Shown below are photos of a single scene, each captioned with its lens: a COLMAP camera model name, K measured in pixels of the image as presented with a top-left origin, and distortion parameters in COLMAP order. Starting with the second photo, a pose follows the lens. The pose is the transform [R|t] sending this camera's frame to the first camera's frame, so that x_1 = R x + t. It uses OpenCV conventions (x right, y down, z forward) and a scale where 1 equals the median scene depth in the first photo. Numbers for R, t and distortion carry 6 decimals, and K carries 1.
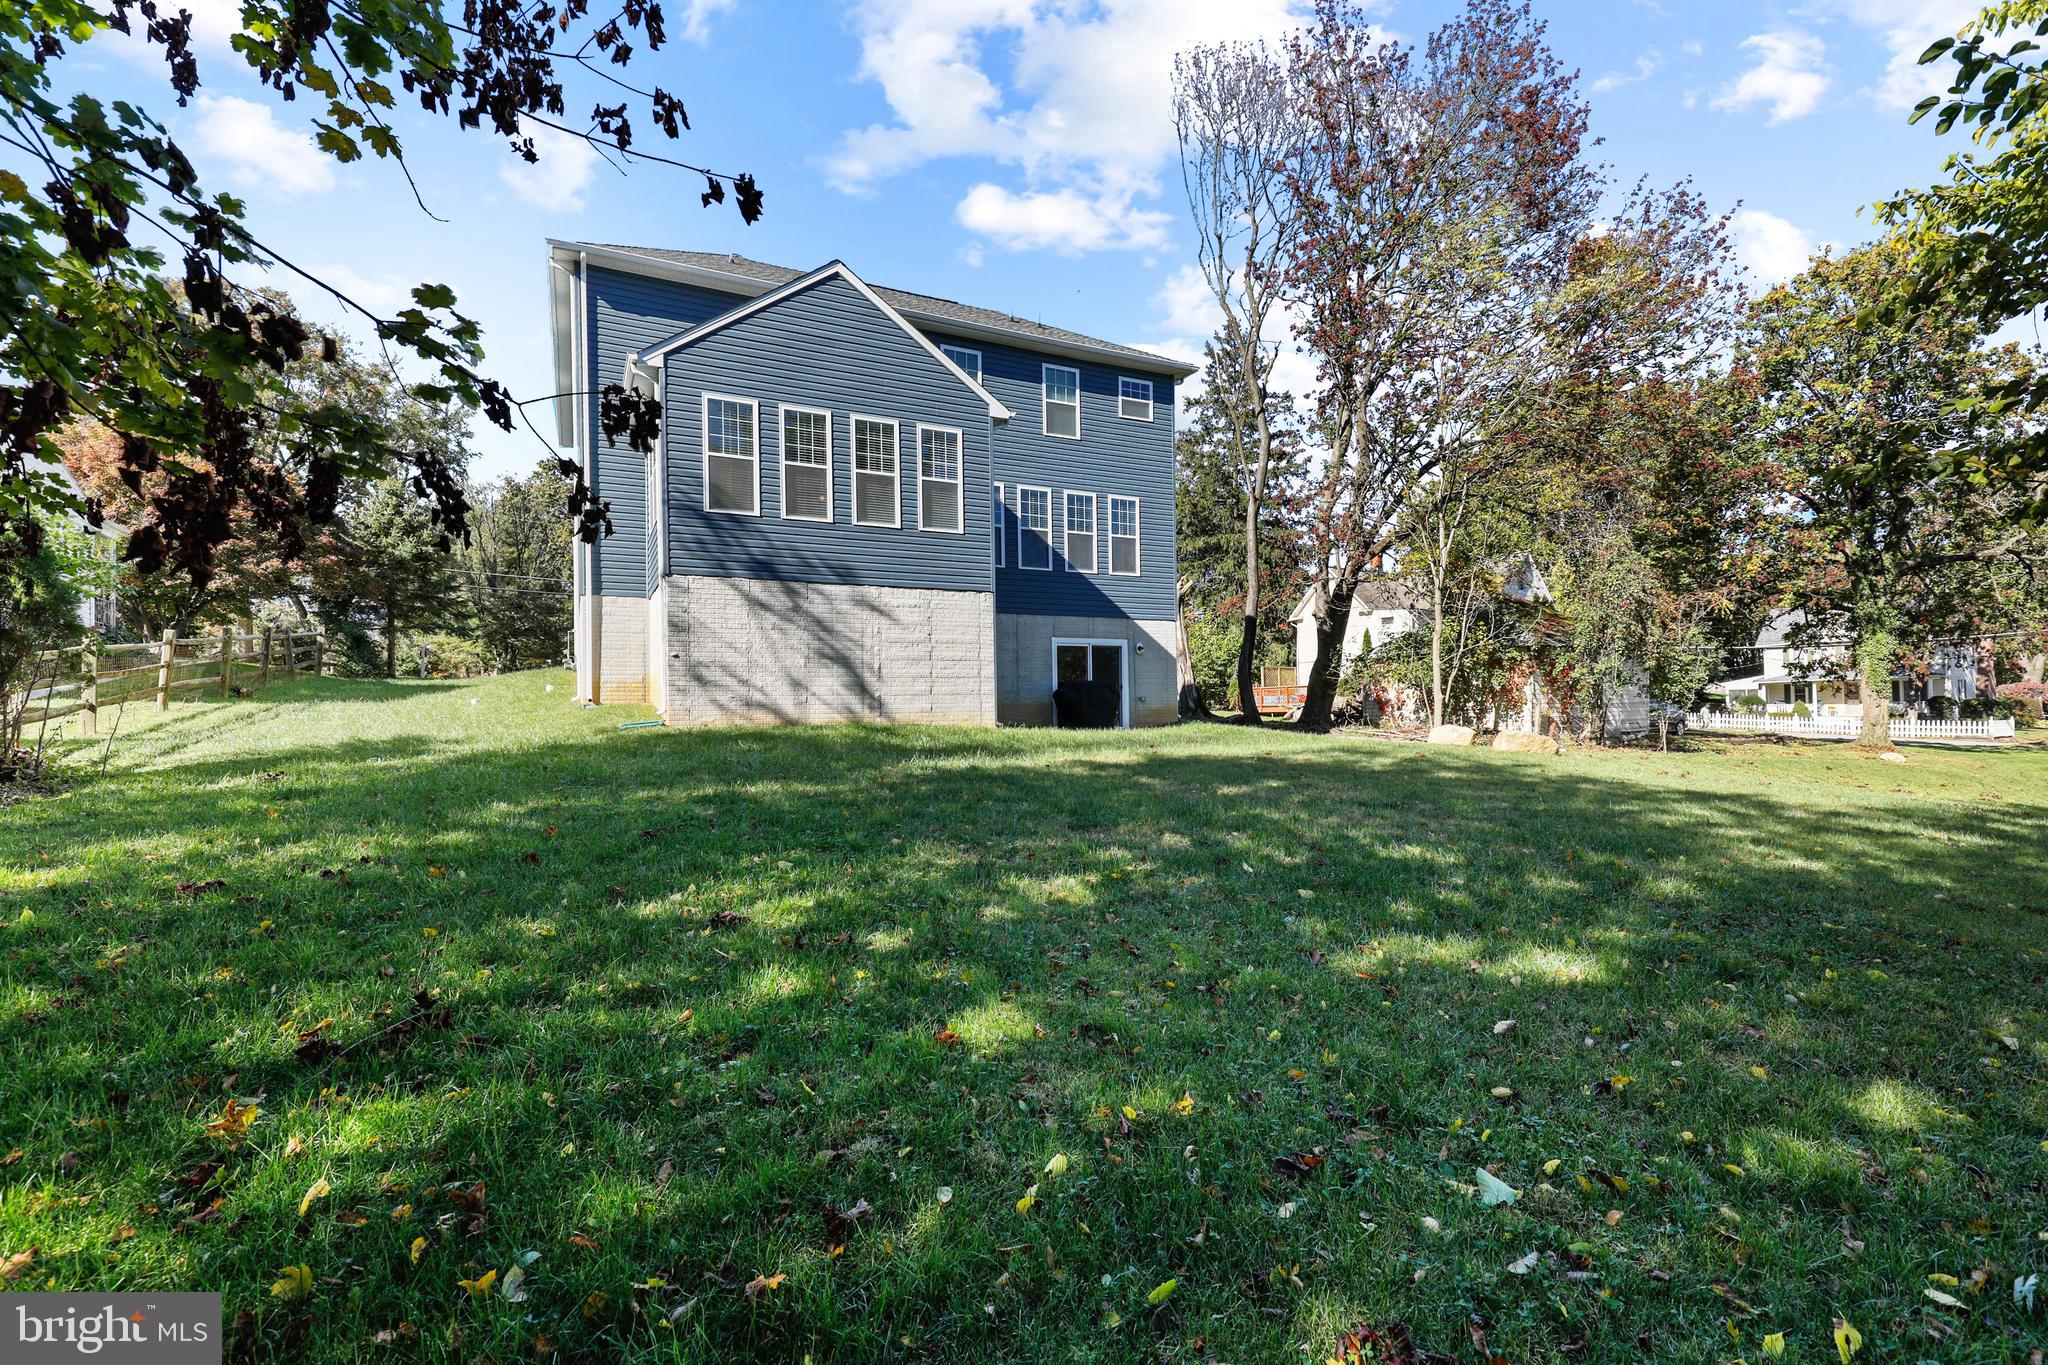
lens RADIAL K [[916.8, 0, 1033.1], [0, 916.8, 697.5], [0, 0, 1]] dist [0.041638, -0.009797]
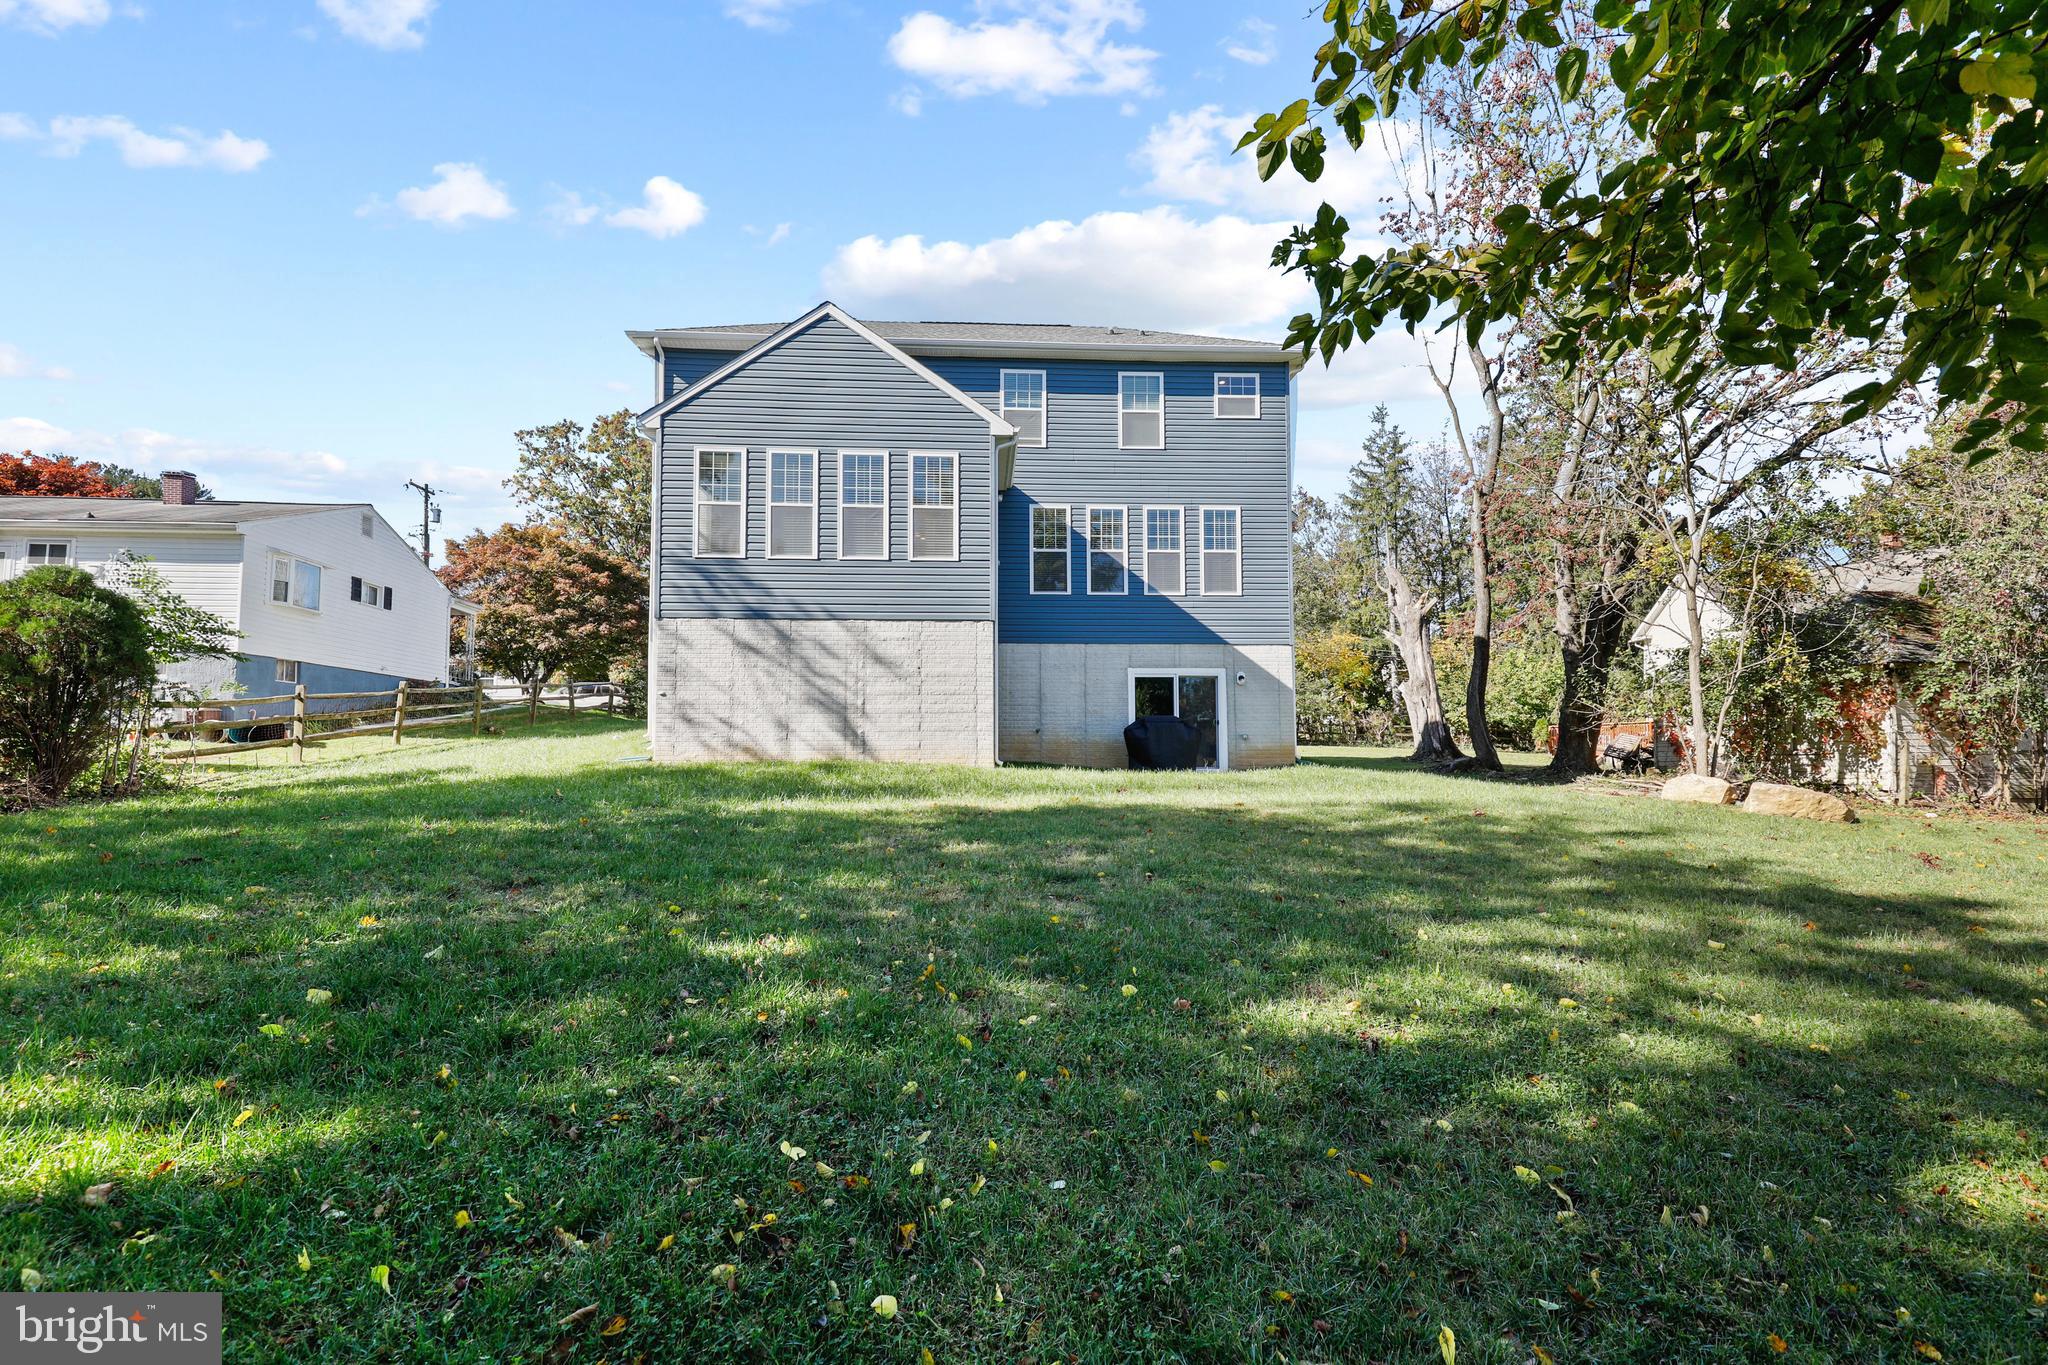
lens RADIAL K [[916.8, 0, 1027.5], [0, 916.8, 685.3], [0, 0, 1]] dist [0.041638, -0.009797]
pose [[0.919927, -0.020097, -0.391575, 0.284288], [-0.001568, 0.998489, -0.054928, 0.000697], [0.392087, 0.051144, 0.918505, 0.135960]]
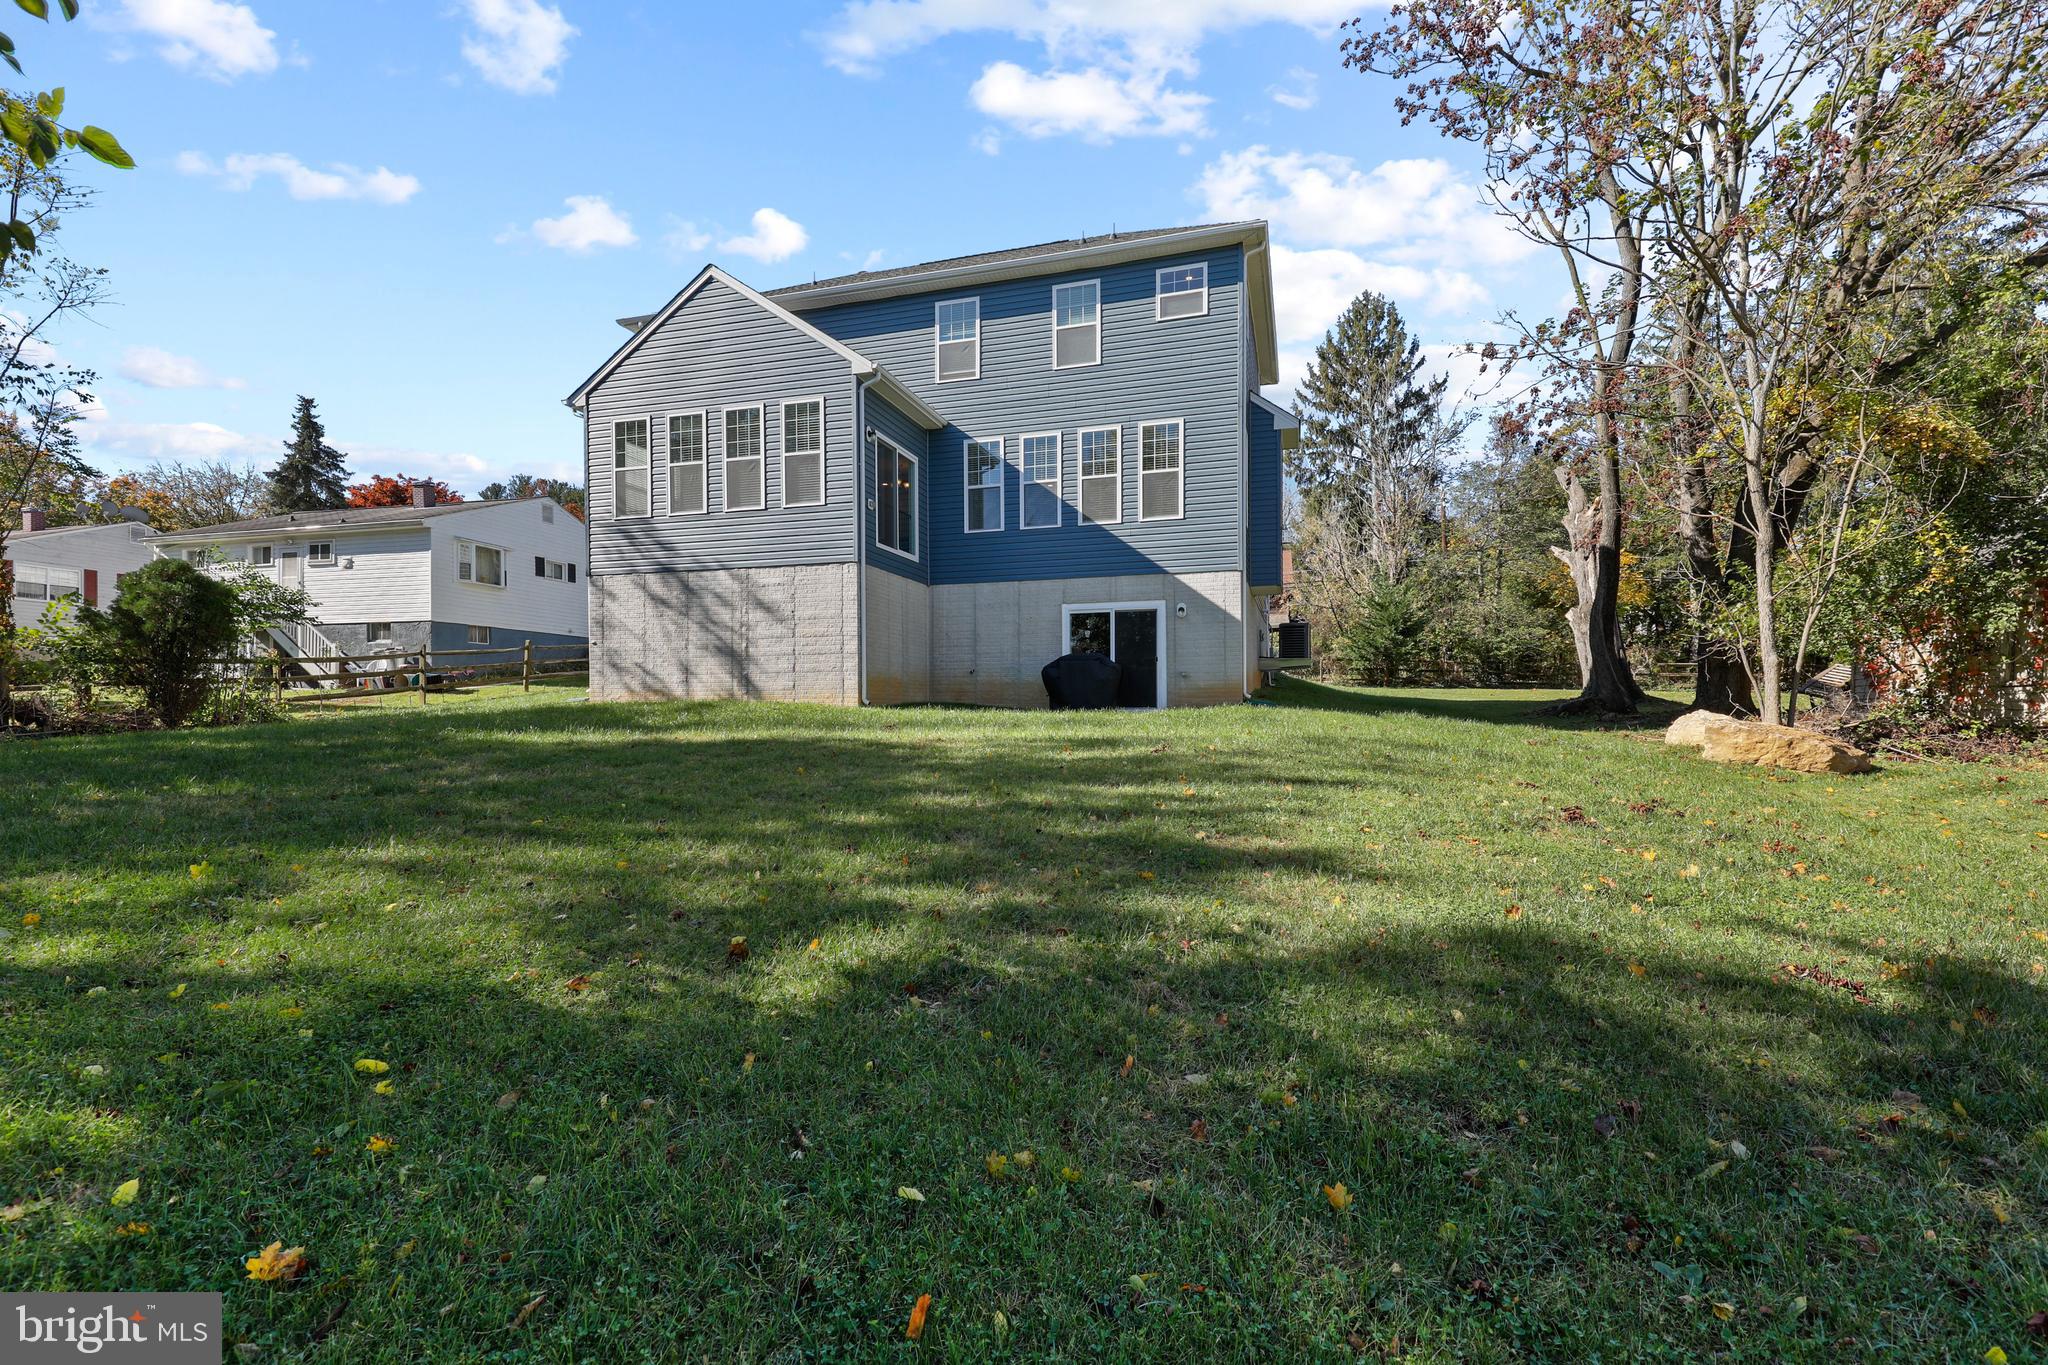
lens RADIAL K [[916.8, 0, 1025.2], [0, 916.8, 694.3], [0, 0, 1]] dist [0.041638, -0.009797]
pose [[0.728637, -0.002651, -0.684895, 0.587502], [0.009653, 0.999933, 0.006398, 0.012495], [0.684832, -0.011273, 0.728613, 0.353110]]
